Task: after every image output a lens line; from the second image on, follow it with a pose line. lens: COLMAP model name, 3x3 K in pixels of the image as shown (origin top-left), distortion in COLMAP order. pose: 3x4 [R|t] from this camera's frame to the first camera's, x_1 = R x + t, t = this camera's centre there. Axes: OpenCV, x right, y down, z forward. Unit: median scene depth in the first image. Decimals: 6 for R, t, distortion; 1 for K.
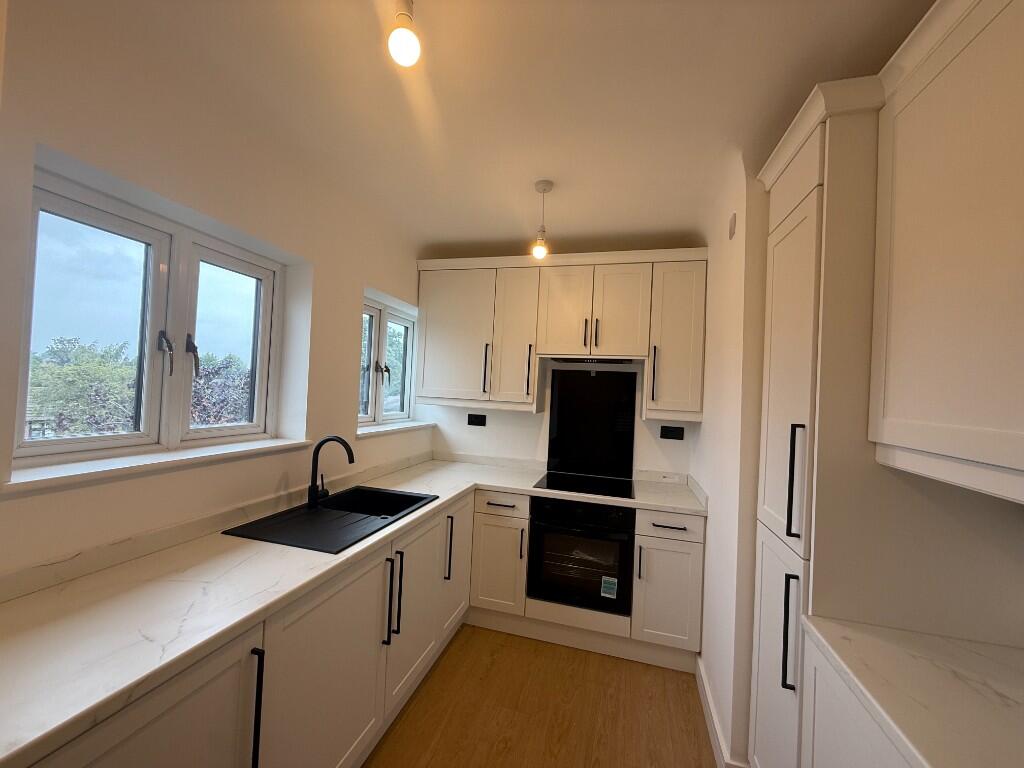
lens RADIAL K [[407.6, 0, 509.4], [0, 407.6, 383.9], [0, 0, 1]] dist [0.000502, -0.000108]
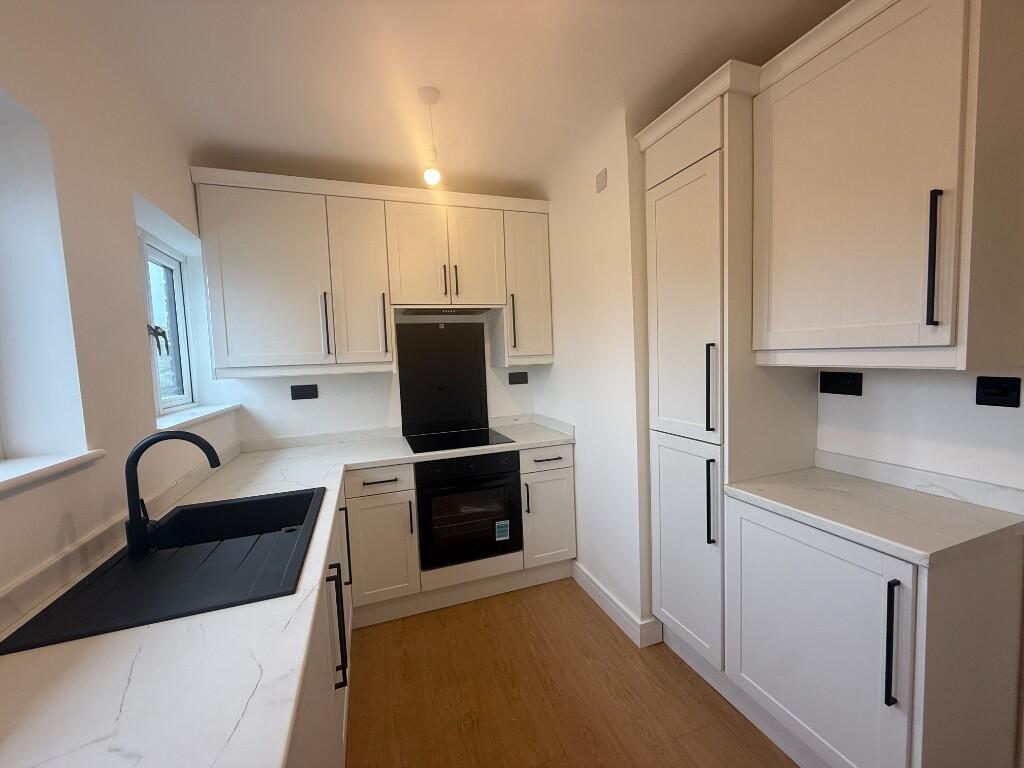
lens RADIAL K [[407.6, 0, 509.4], [0, 407.6, 383.9], [0, 0, 1]] dist [0.000502, -0.000108]
pose [[0.812755, -0.119801, 0.570156, -0.283322], [0.071125, 0.991713, 0.106991, 0.022171], [-0.578248, -0.046405, 0.814540, 0.166792]]
